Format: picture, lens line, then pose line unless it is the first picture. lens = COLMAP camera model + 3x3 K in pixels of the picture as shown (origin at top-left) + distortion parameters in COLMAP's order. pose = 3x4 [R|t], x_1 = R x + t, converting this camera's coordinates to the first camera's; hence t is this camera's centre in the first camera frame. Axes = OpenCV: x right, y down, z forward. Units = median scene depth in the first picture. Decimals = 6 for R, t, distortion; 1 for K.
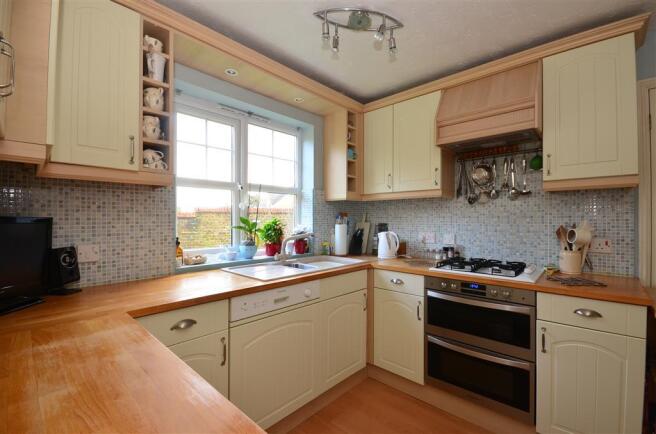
lens RADIAL K [[290.4, 0, 331.0], [0, 290.4, 220.8], [0, 0, 1]] dist [0.000306, -0.000633]
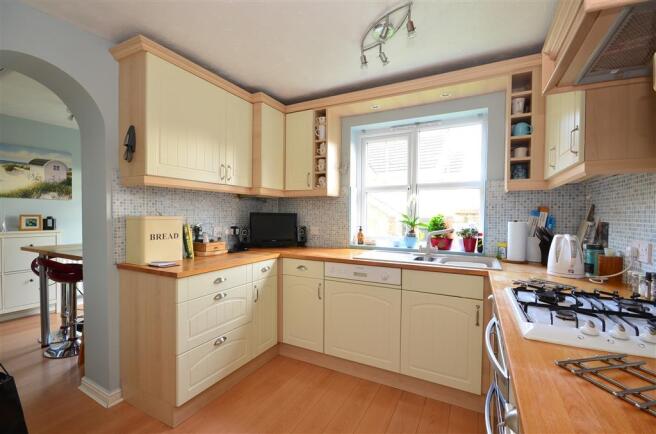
lens RADIAL K [[290.4, 0, 330.6], [0, 290.4, 222.2], [0, 0, 1]] dist [0.000306, -0.000633]
pose [[0.255544, 0.026629, -0.966431, 1.006438], [-0.010859, 0.999637, 0.024673, -0.000865], [0.966736, 0.004190, 0.255740, 0.483836]]
